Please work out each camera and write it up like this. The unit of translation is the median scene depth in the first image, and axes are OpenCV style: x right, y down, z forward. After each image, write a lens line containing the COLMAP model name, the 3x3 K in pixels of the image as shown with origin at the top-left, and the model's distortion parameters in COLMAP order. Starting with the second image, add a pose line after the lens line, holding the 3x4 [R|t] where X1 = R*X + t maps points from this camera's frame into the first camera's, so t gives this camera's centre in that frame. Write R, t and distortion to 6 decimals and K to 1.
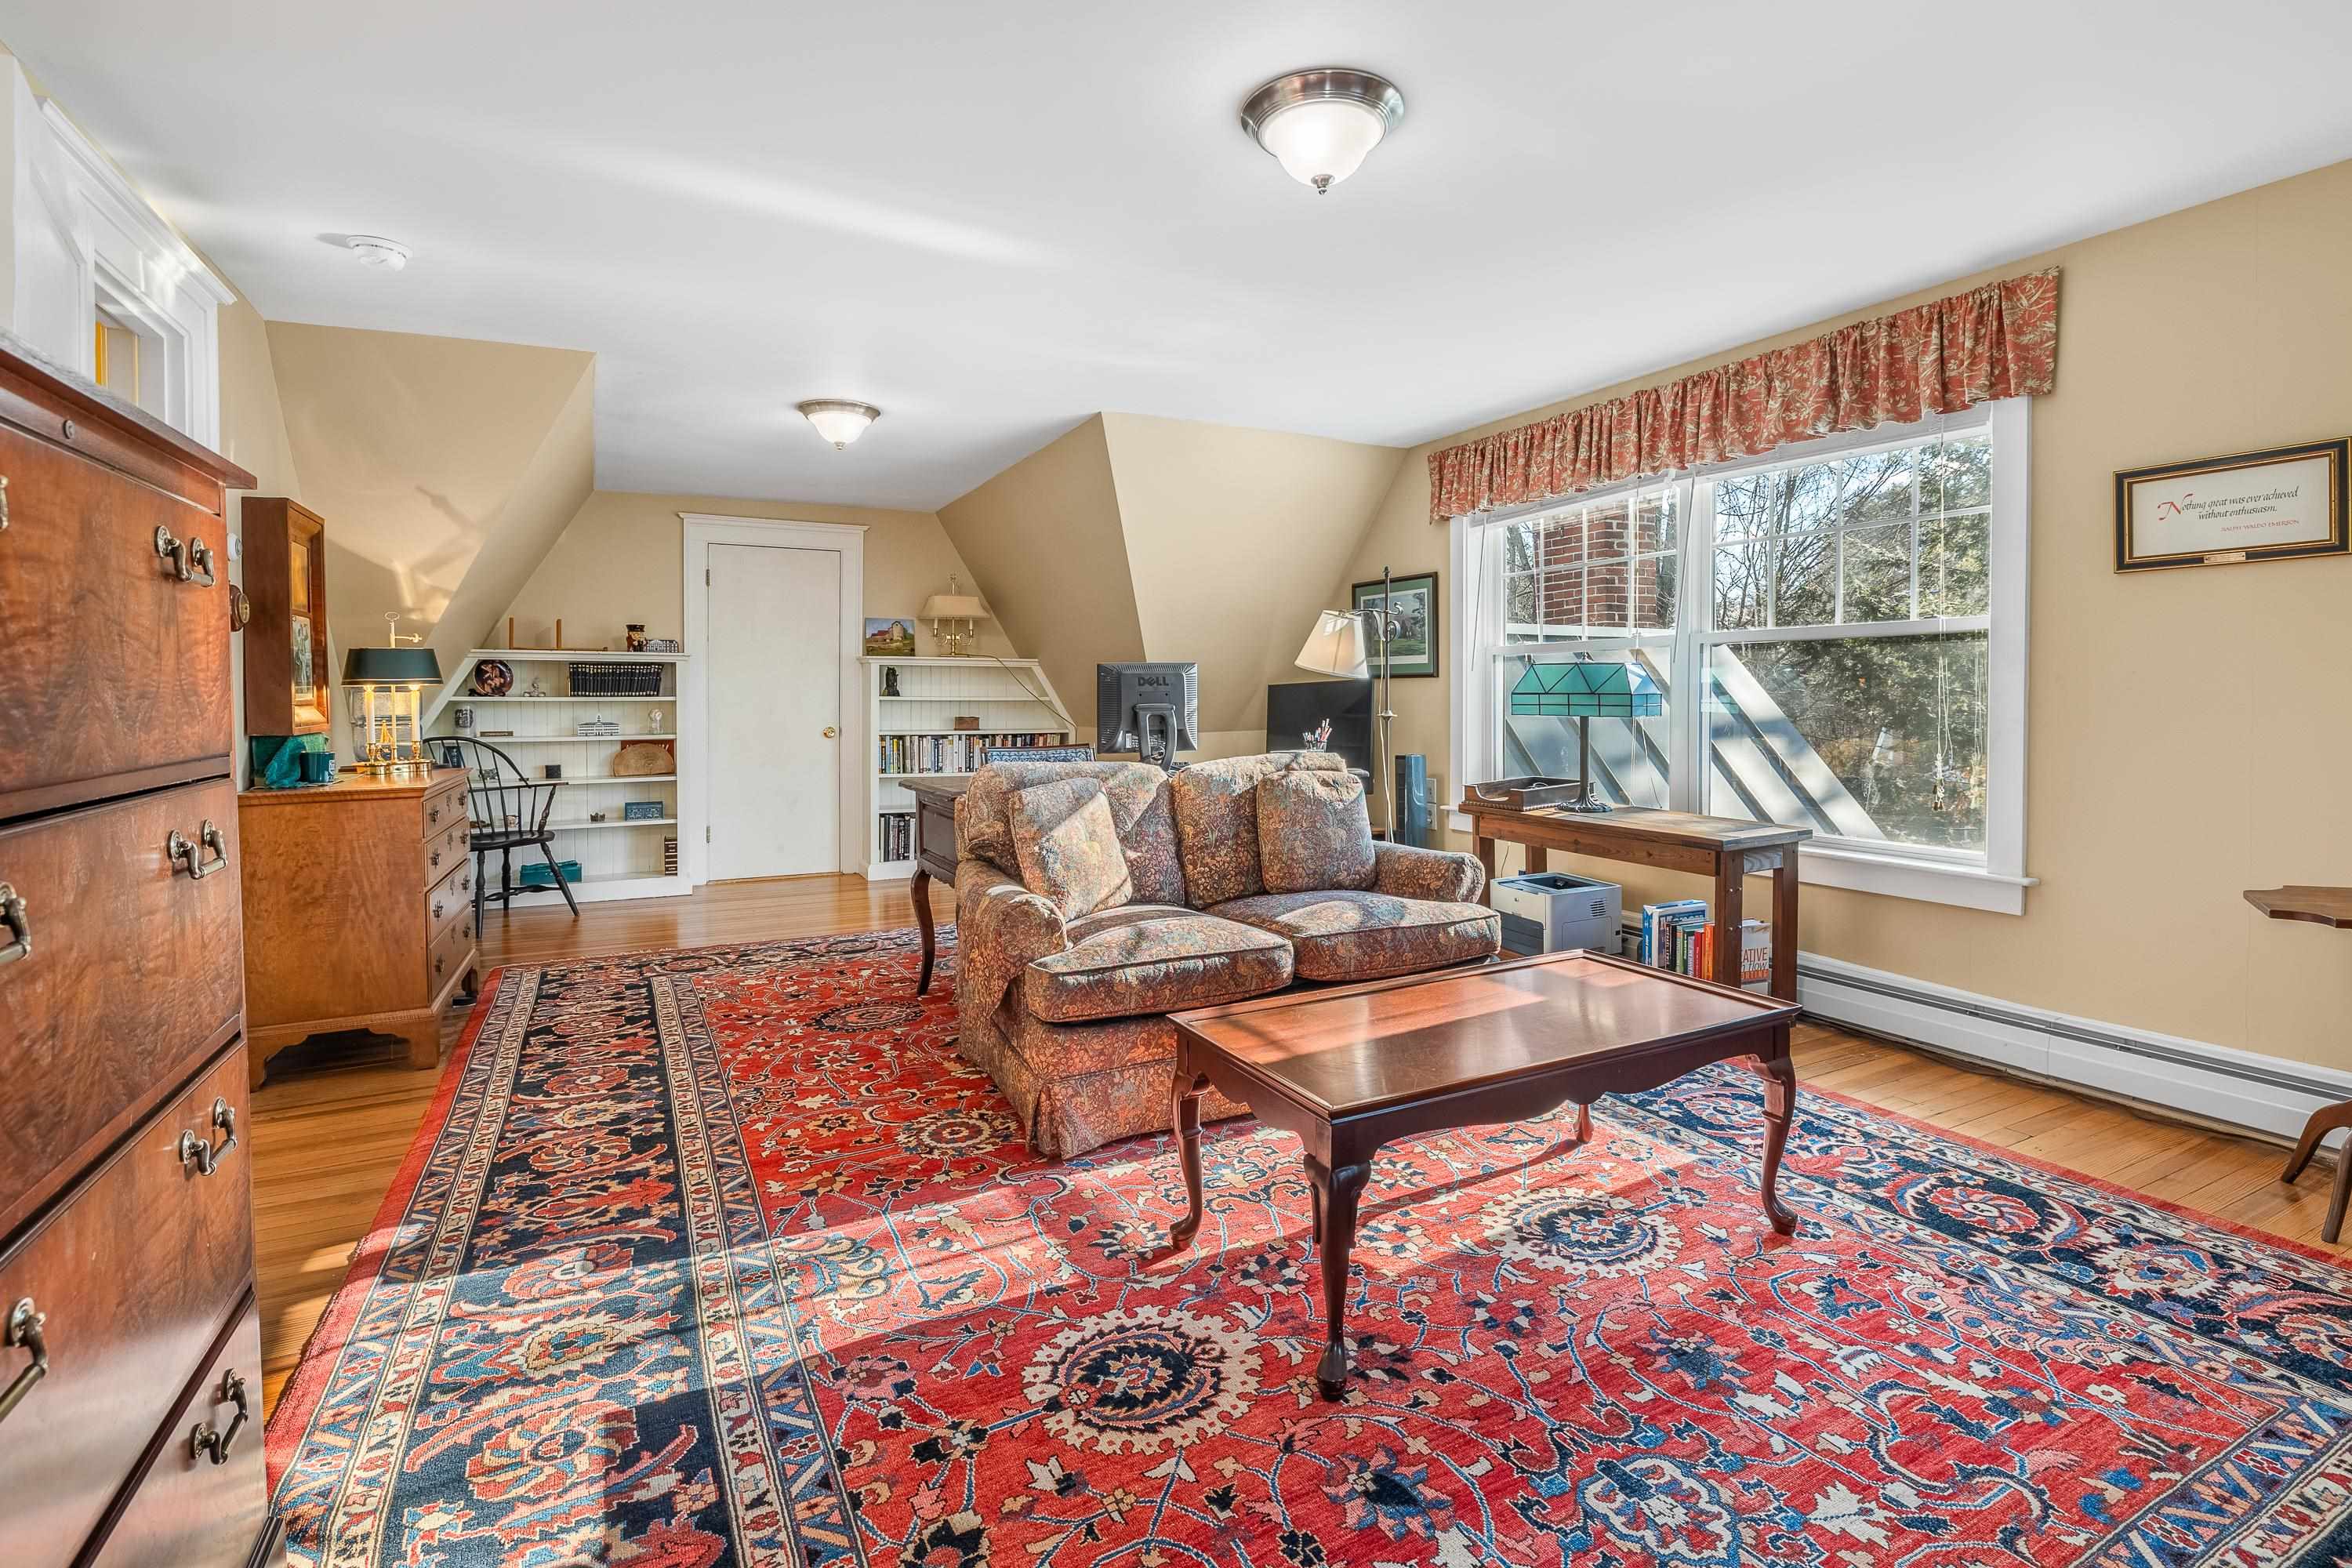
lens RADIAL K [[1059.7, 0, 1179.1], [0, 1059.7, 711.2], [0, 0, 1]] dist [-0.001126, -0.000271]
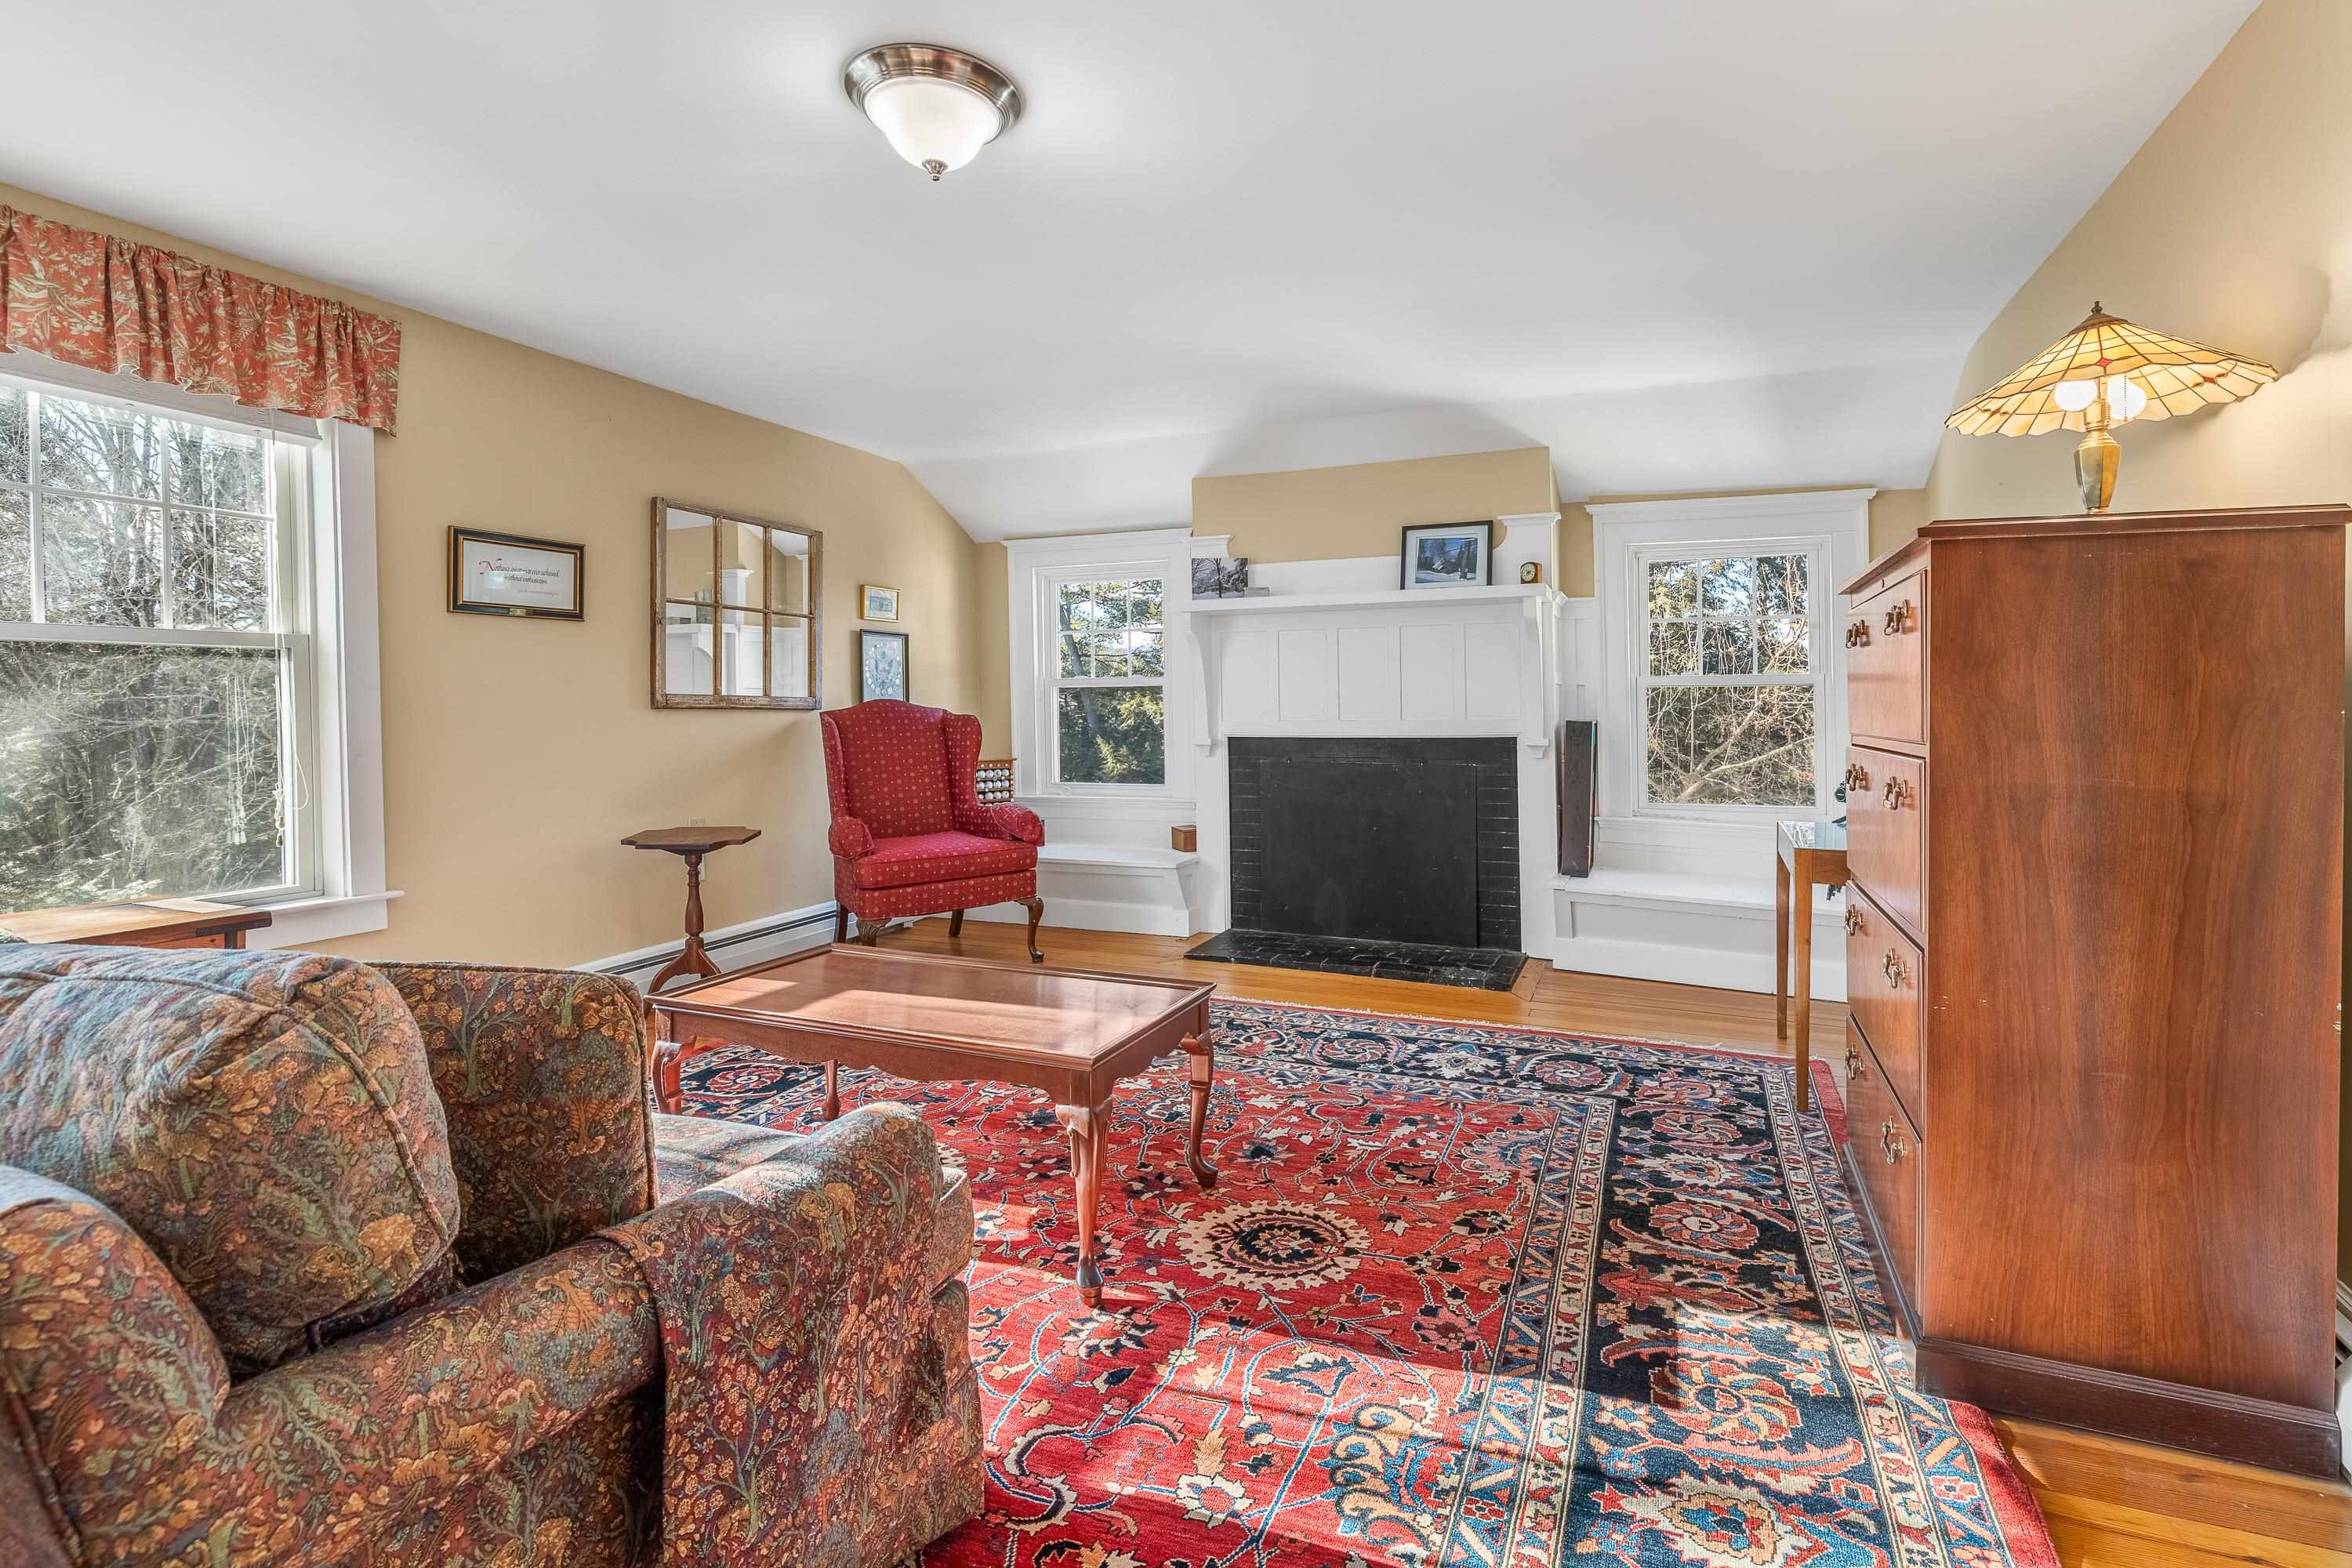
lens RADIAL K [[1076.0, 0, 1252.1], [0, 1076.0, 723.8], [0, 0, 1]] dist [-0.001281, -0.000198]
pose [[-0.651374, -0.003699, 0.758748, -1.005966], [0.021893, 0.999480, 0.023667, -0.025875], [-0.758441, 0.032027, -0.650954, 1.868284]]
